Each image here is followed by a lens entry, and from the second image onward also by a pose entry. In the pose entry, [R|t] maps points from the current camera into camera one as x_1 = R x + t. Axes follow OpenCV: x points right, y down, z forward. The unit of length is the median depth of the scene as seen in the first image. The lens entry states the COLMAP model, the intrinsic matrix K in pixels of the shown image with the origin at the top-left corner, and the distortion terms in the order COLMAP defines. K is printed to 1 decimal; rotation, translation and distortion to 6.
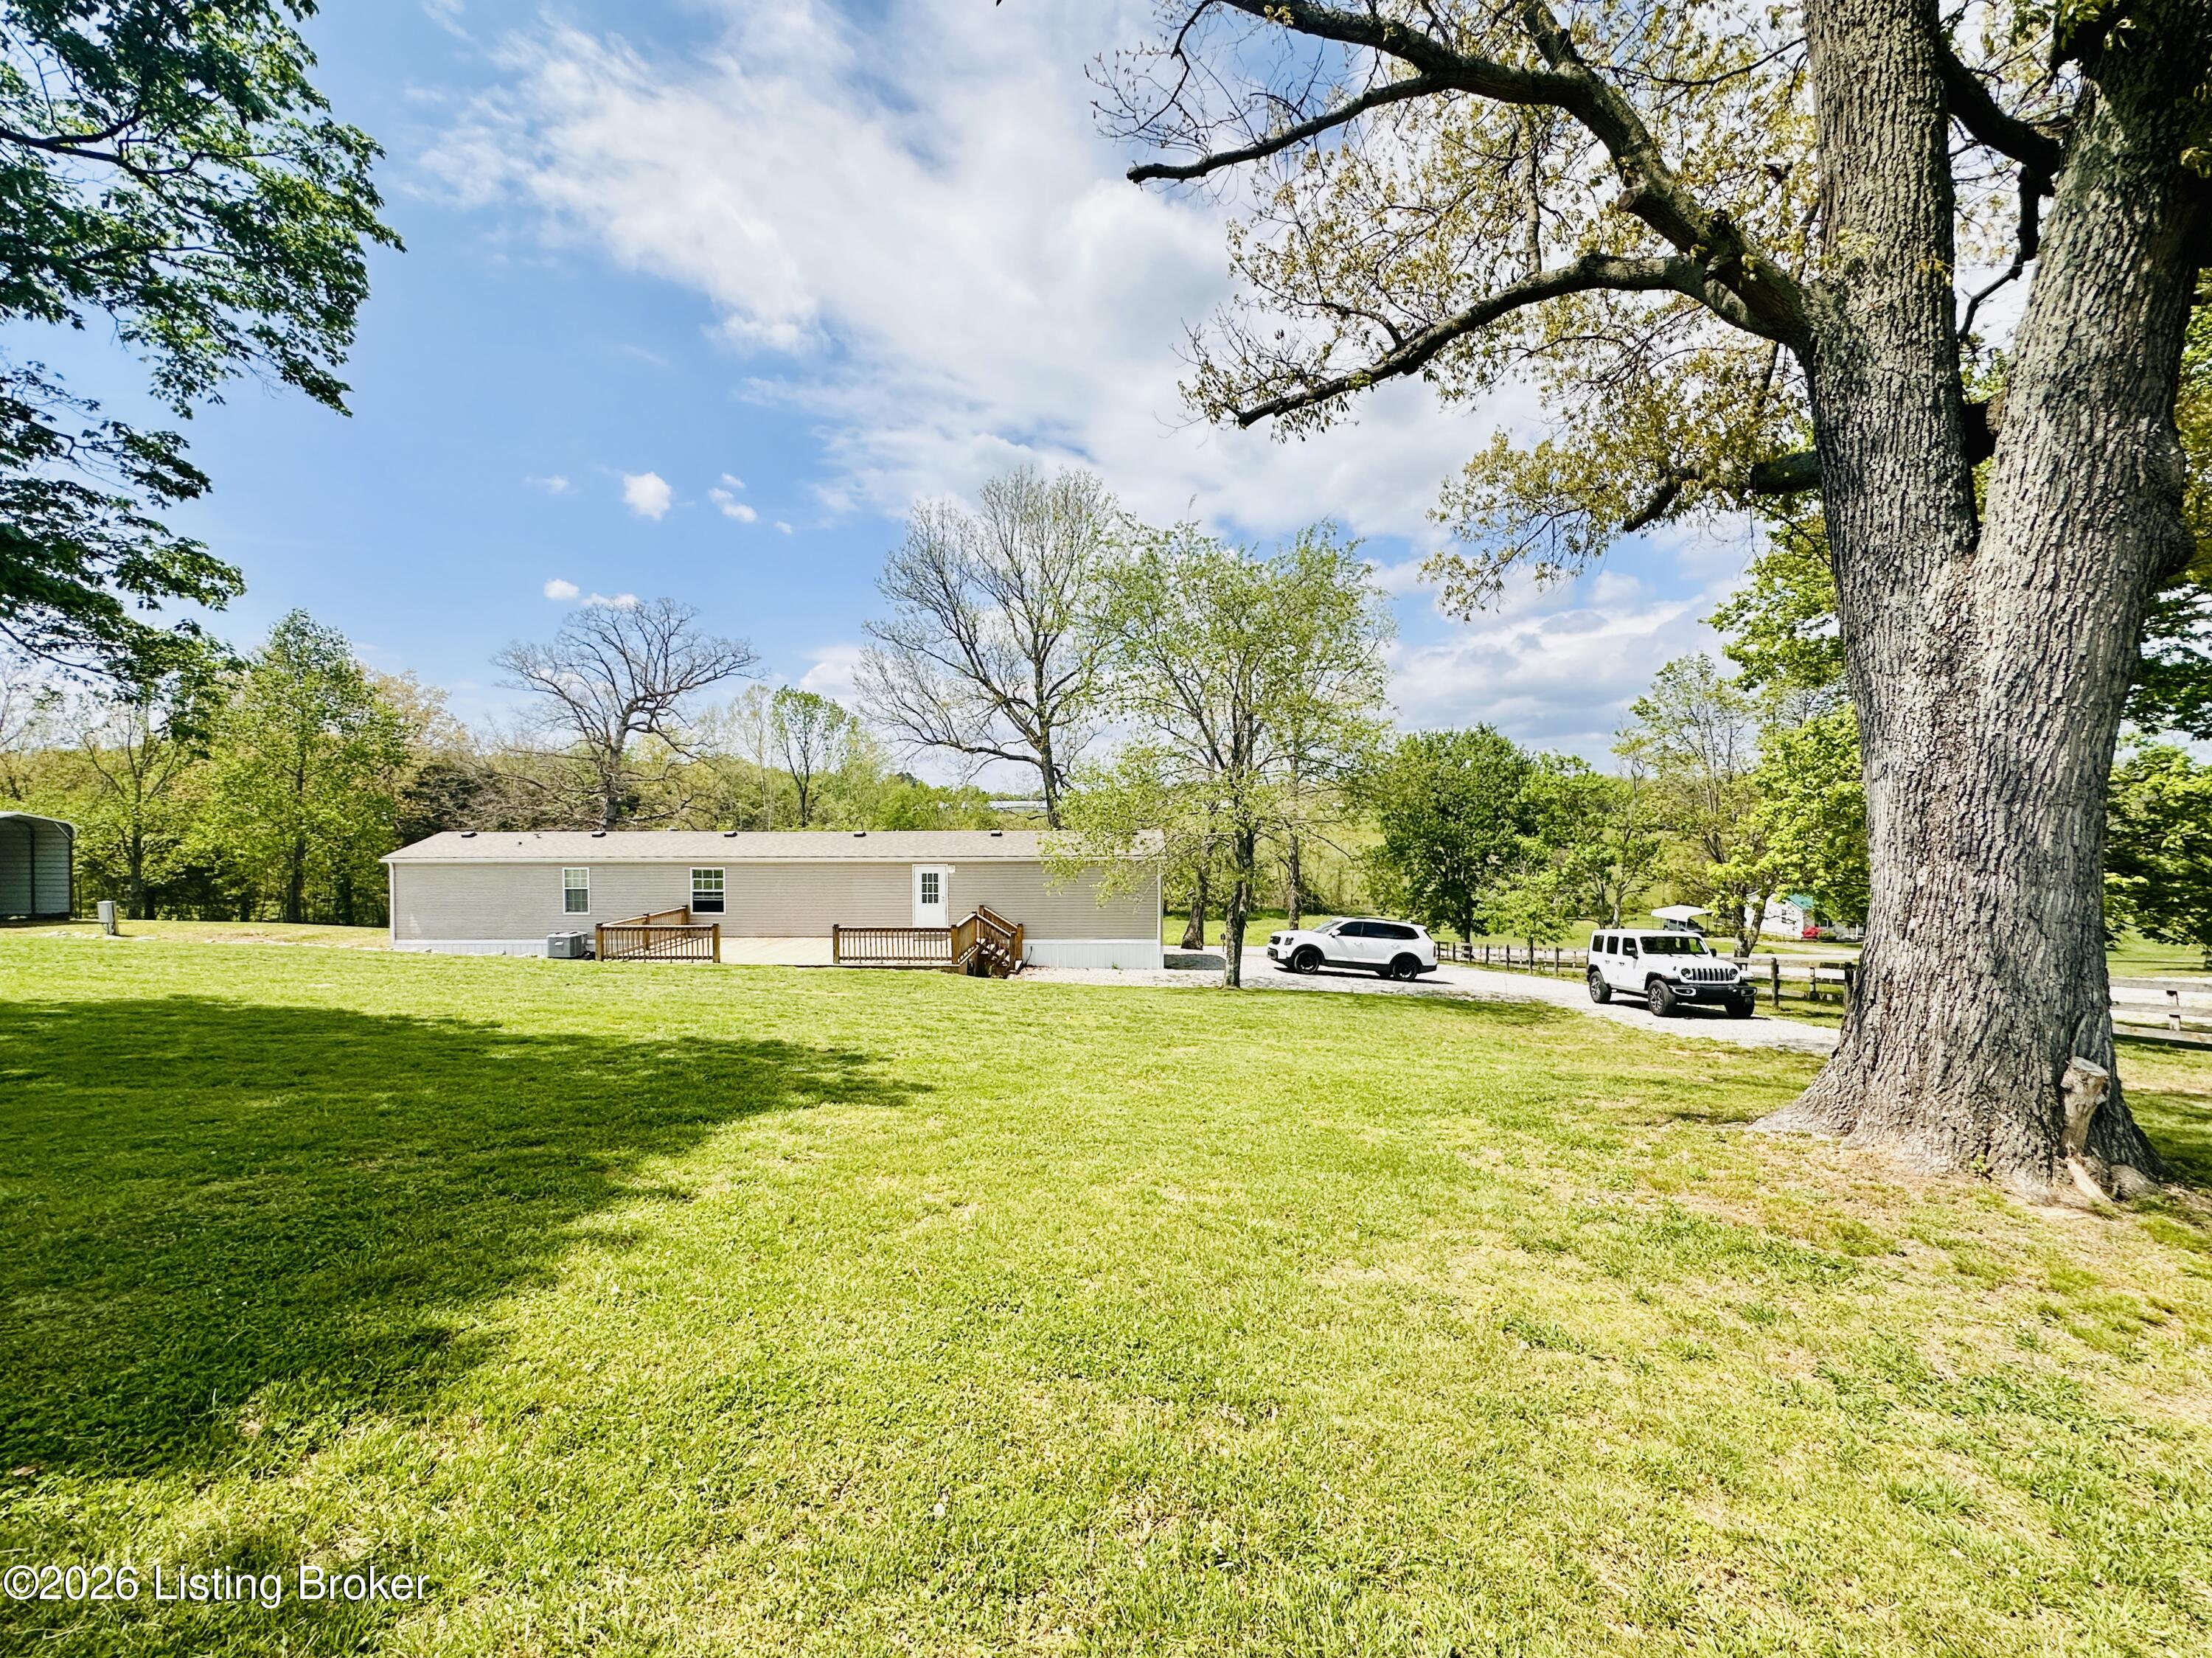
lens RADIAL K [[914.5, 0, 1102.5], [0, 914.5, 831.0], [0, 0, 1]] dist [0.000155, -0.000081]
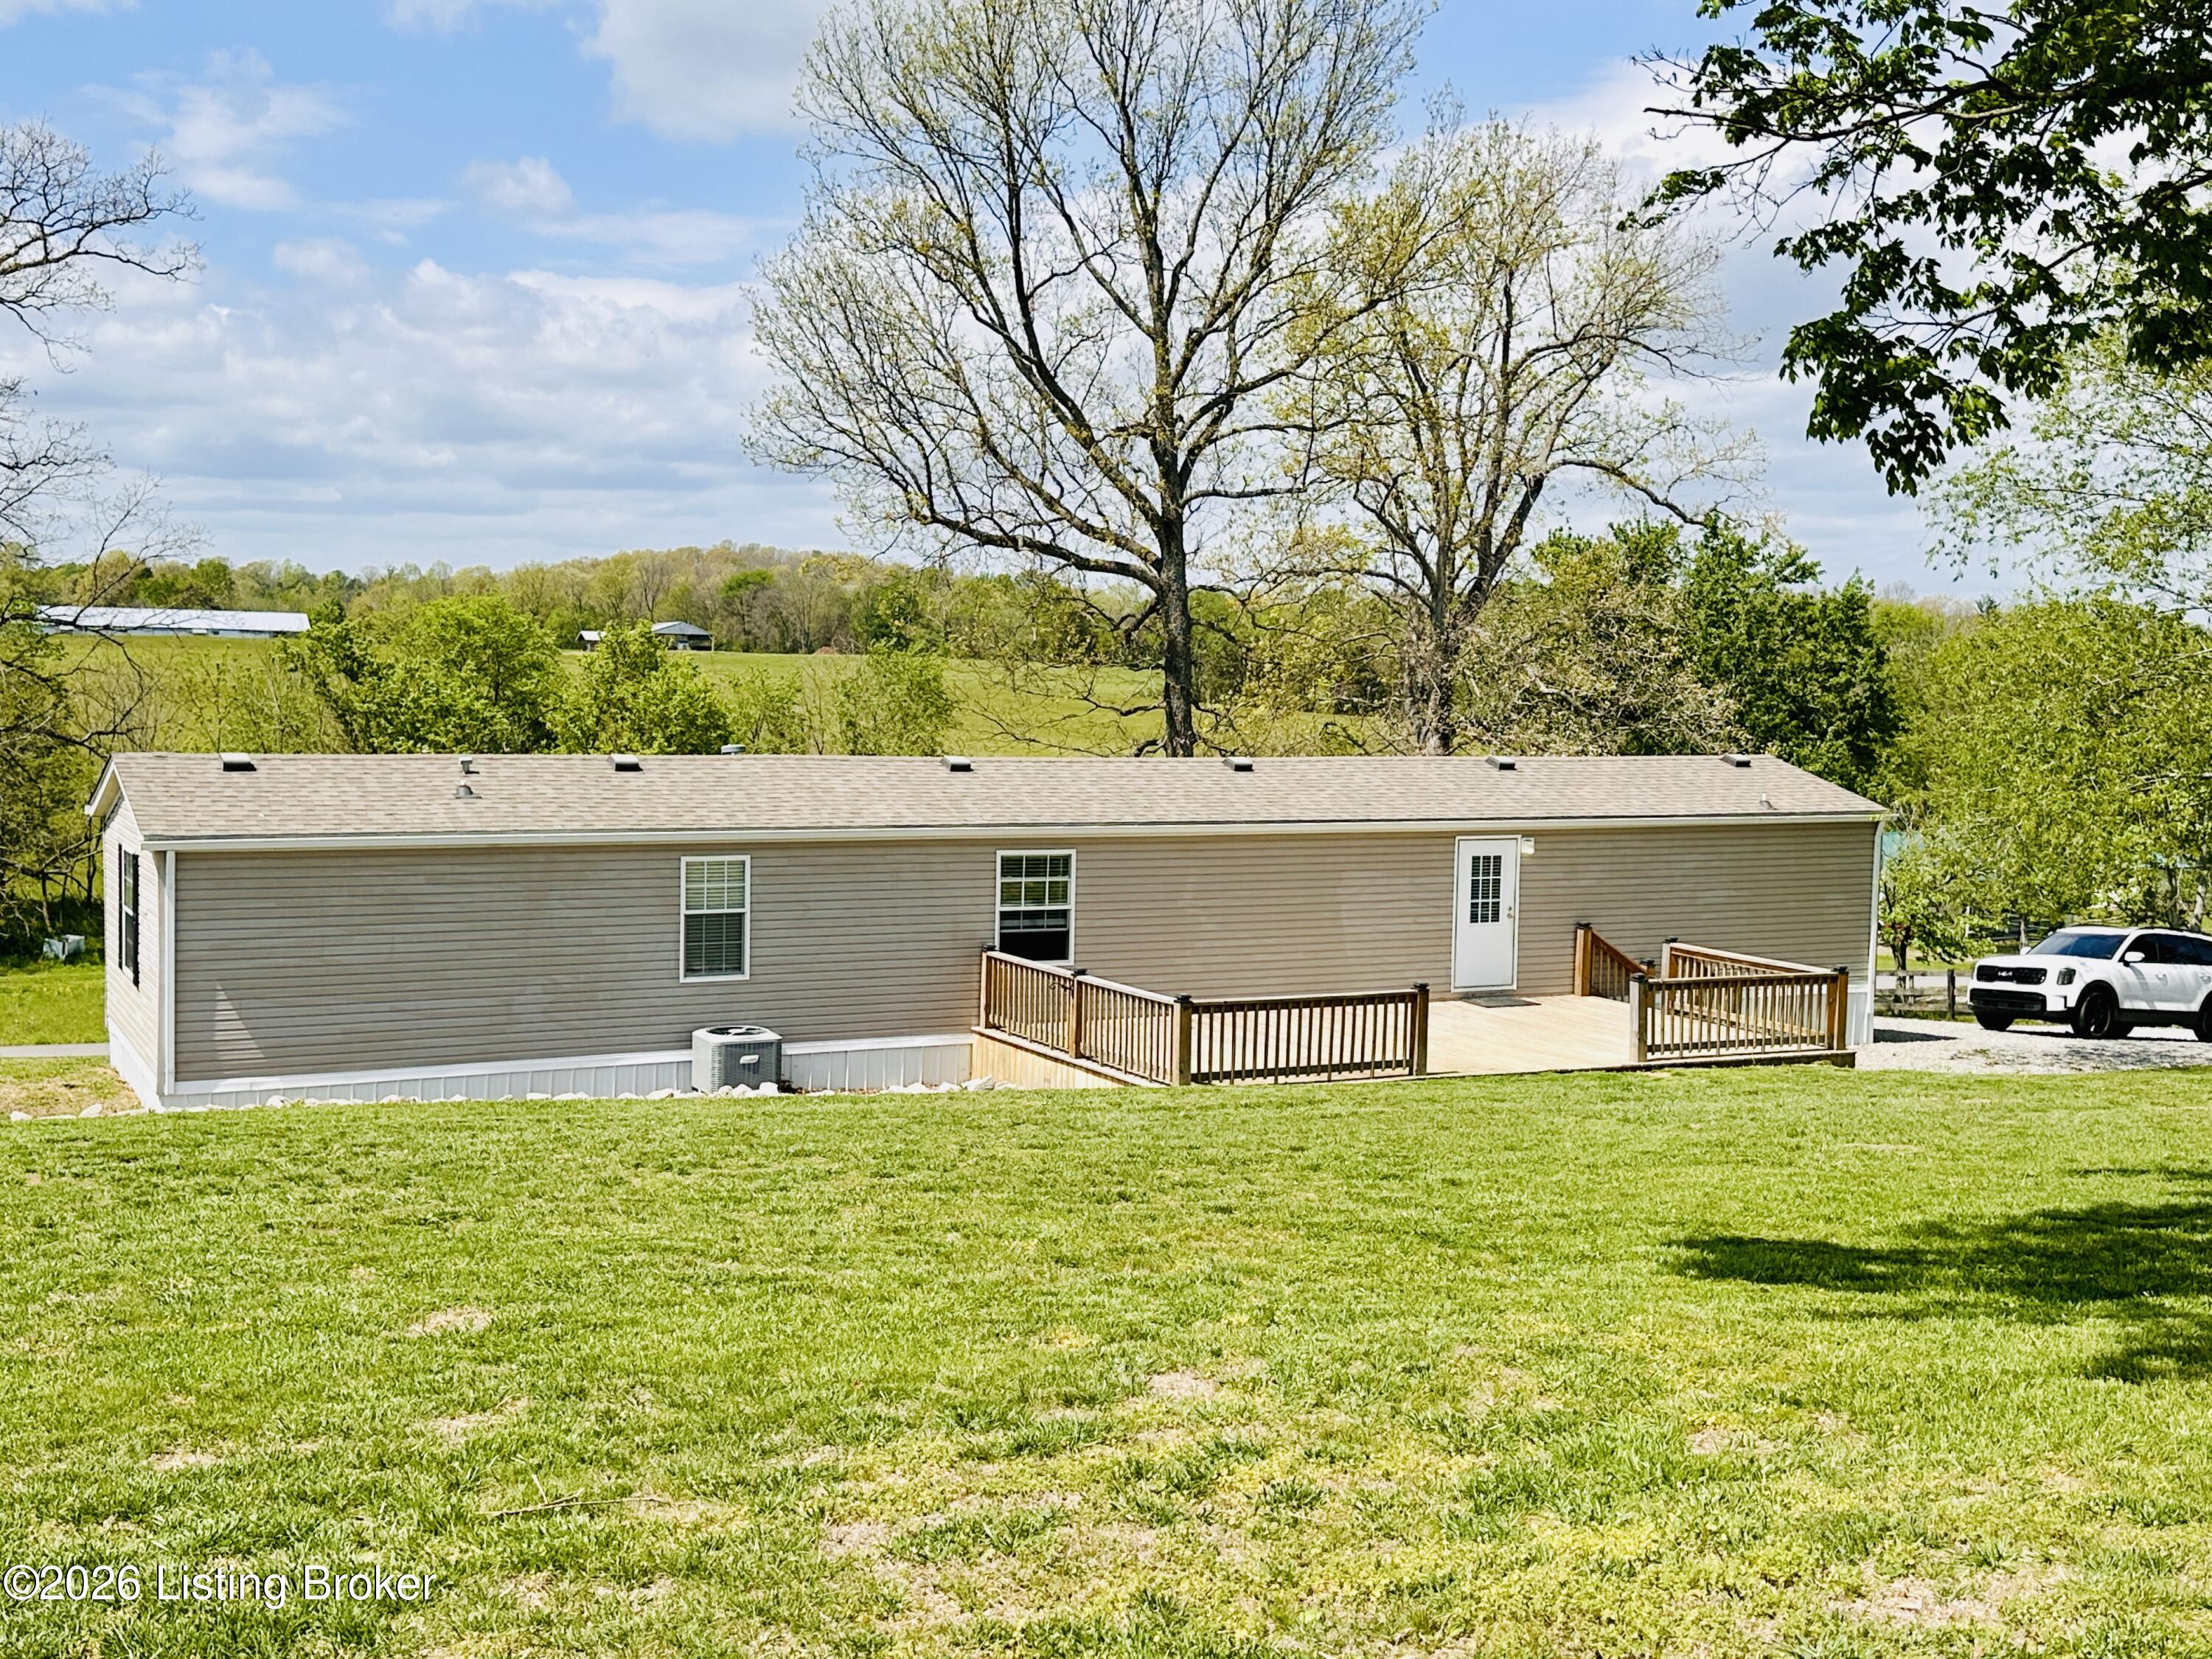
lens RADIAL K [[2394.4, 0, 1106.0], [0, 2394.4, 829.5], [0, 0, 1]] dist [0.169625, -0.304223]
pose [[0.874403, -0.011067, 0.485073, -0.911704], [-0.014528, 0.998694, 0.048975, -0.020966], [-0.484982, -0.049871, 0.873101, 0.068123]]
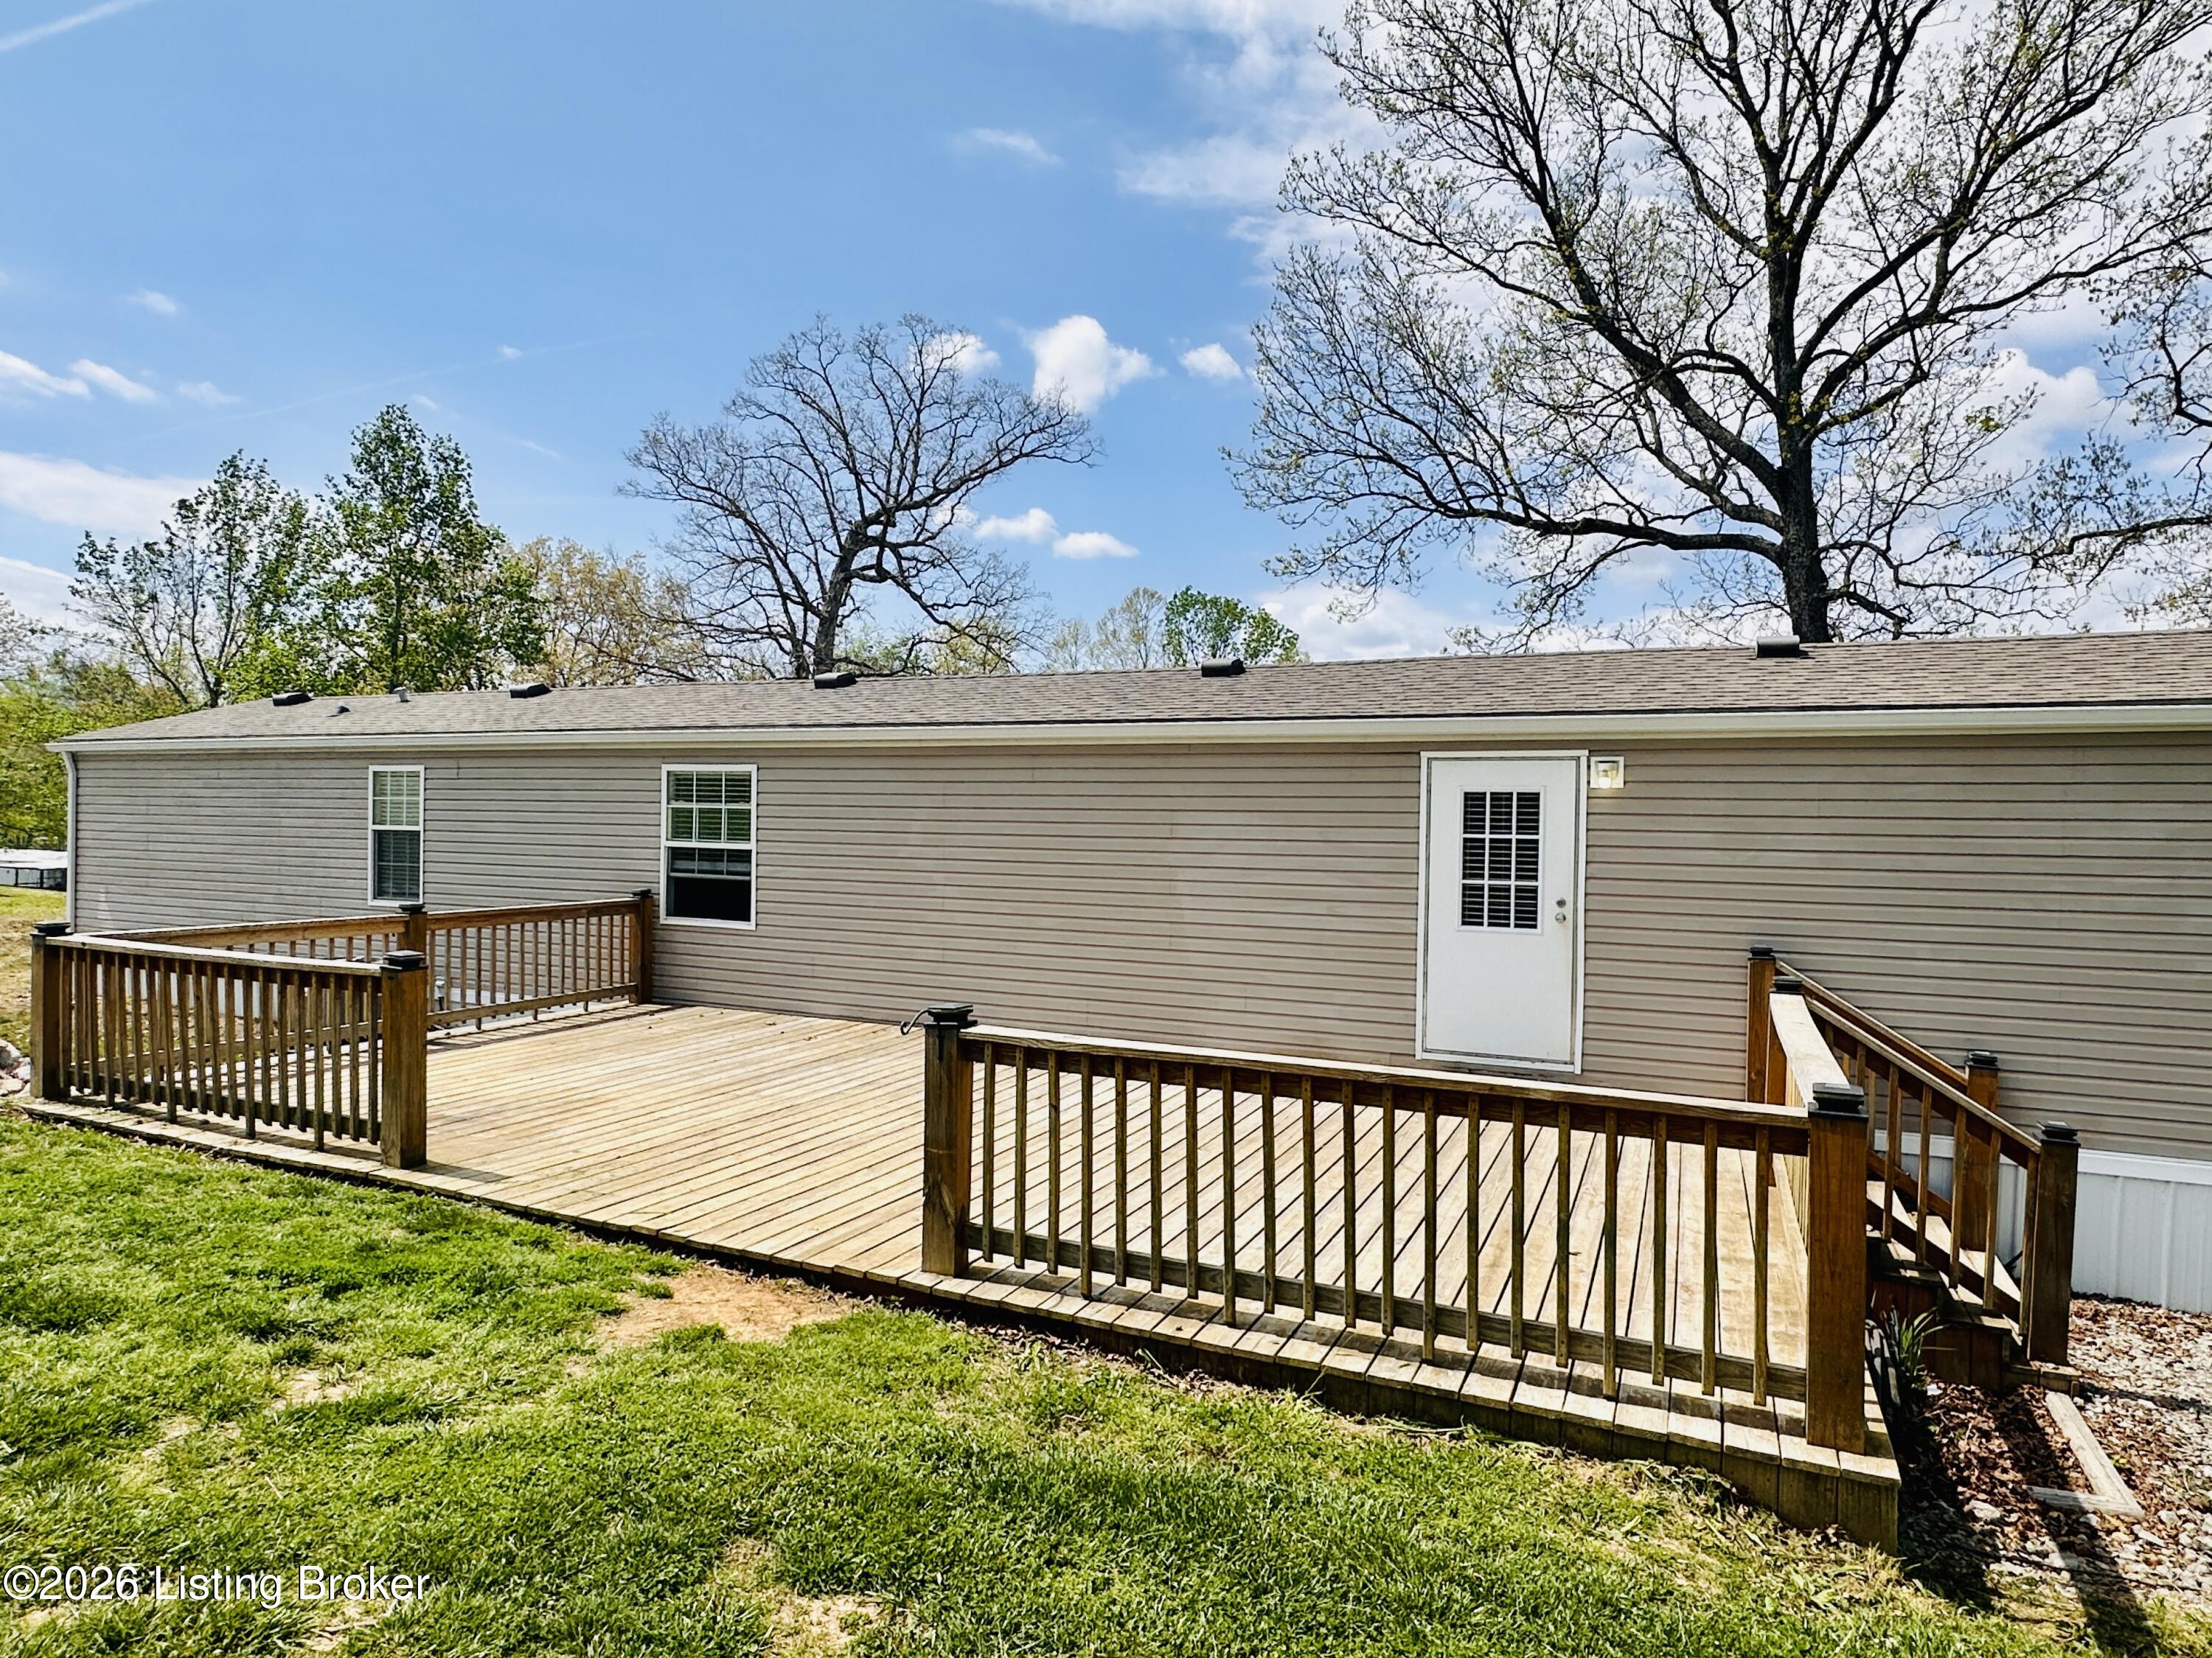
lens RADIAL K [[1303.1, 0, 1106.0], [0, 1303.1, 829.0], [0, 0, 1]] dist [-0.000037, 0.001233]
pose [[0.916827, 0.021328, -0.398714, -0.149163], [-0.027186, 0.999589, -0.009042, 0.060293], [0.398358, 0.019130, 0.917031, 0.667267]]
